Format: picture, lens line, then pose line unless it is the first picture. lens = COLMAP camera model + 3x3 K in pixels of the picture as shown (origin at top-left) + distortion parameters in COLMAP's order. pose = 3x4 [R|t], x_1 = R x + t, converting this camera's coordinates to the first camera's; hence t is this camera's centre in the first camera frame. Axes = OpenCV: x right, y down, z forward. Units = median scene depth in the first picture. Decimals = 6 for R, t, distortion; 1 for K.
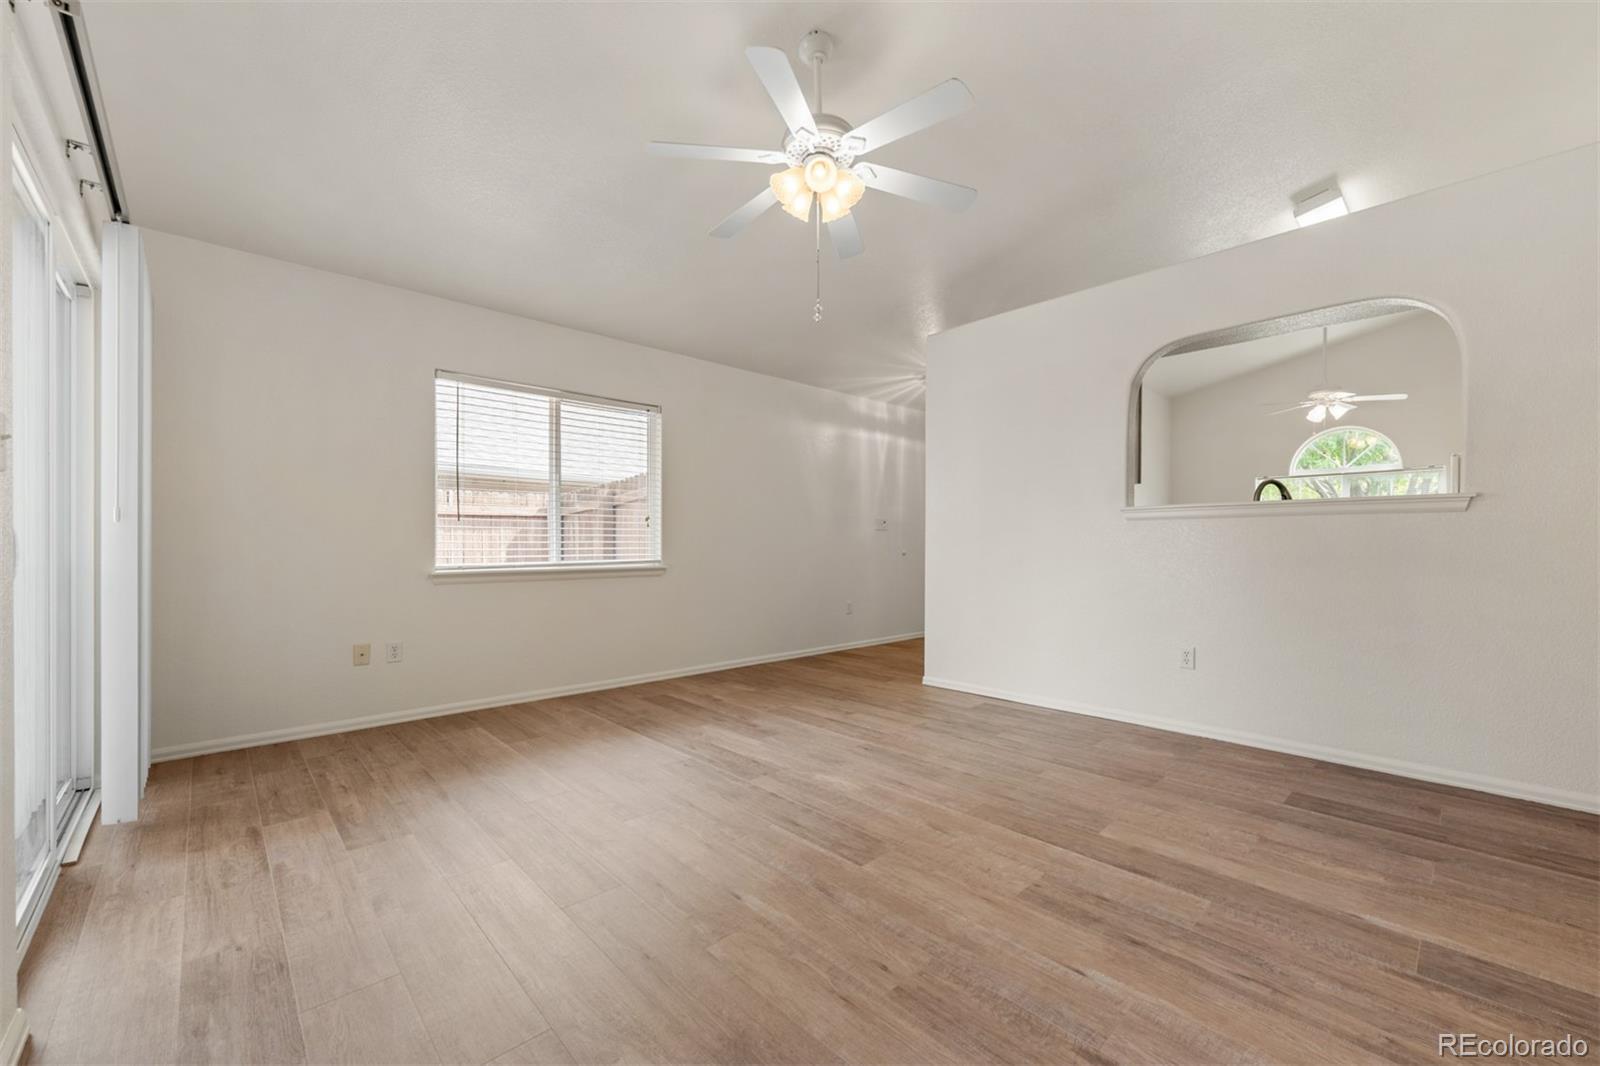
lens RADIAL K [[637.6, 0, 796.3], [0, 637.6, 544.3], [0, 0, 1]] dist [-0.005147, 0.000354]
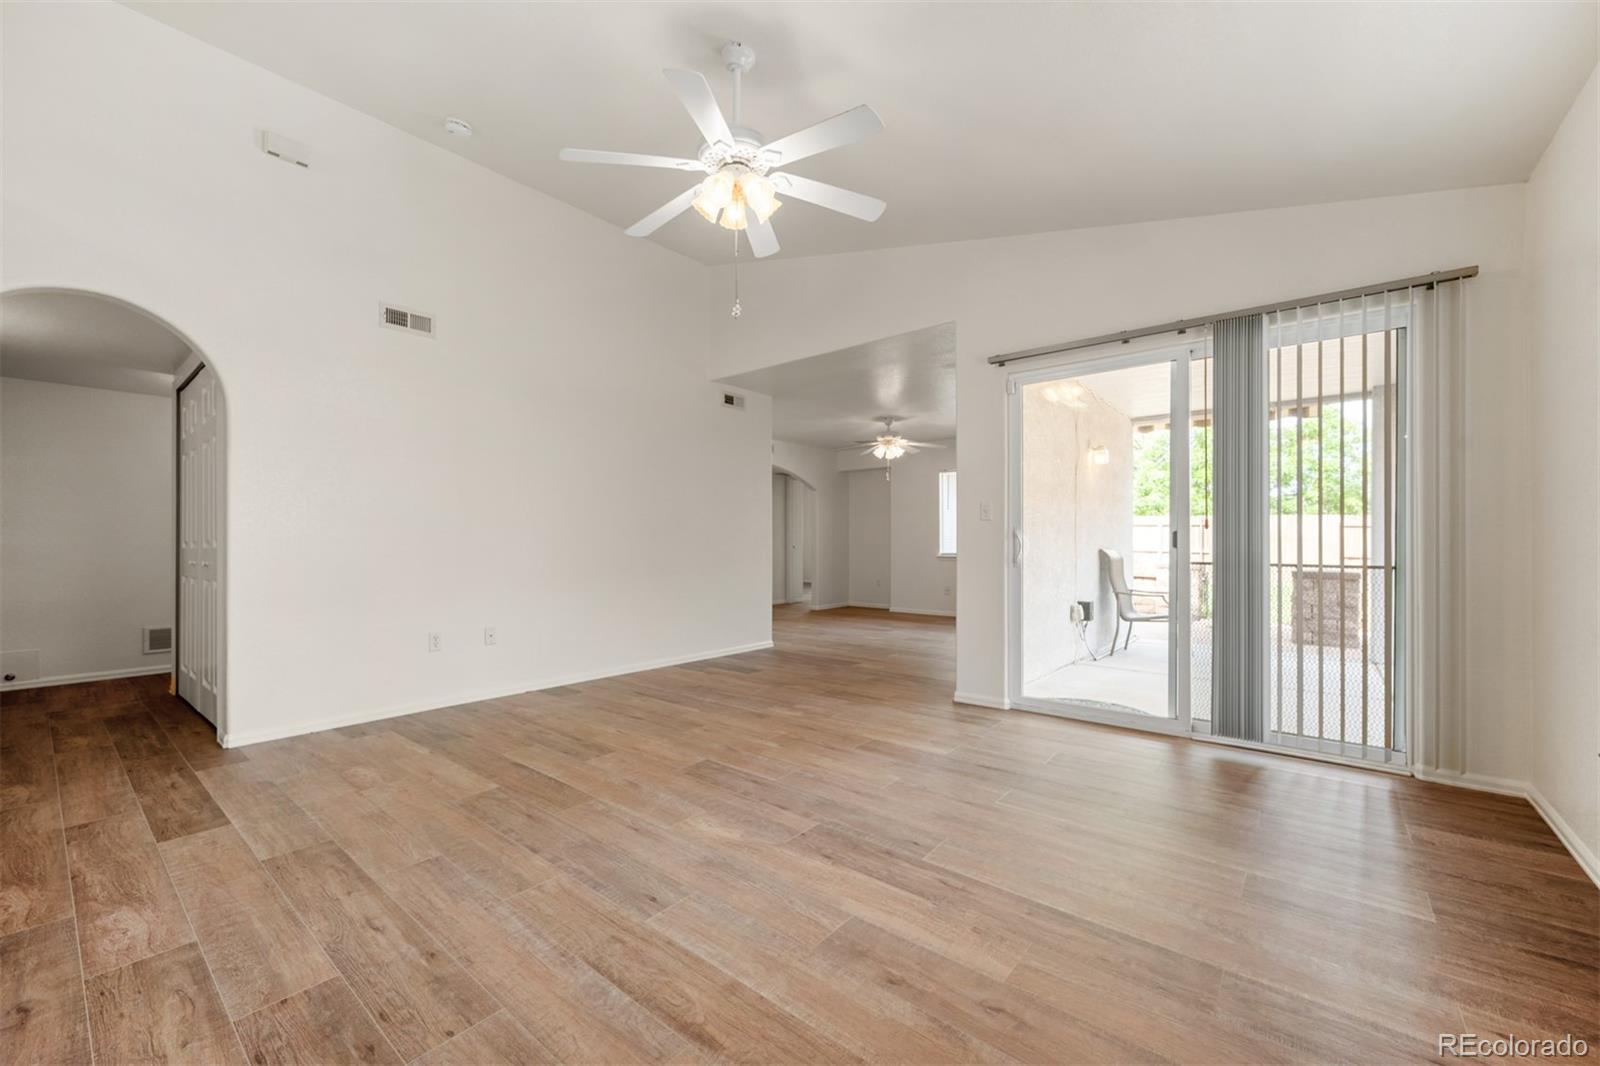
lens RADIAL K [[637.6, 0, 803.6], [0, 637.6, 529.9], [0, 0, 1]] dist [-0.005147, 0.000354]
pose [[-0.989432, -0.004365, -0.144931, 0.071302], [-0.001982, 0.999861, -0.016584, -0.005840], [0.144984, -0.016122, -0.989303, 1.891982]]
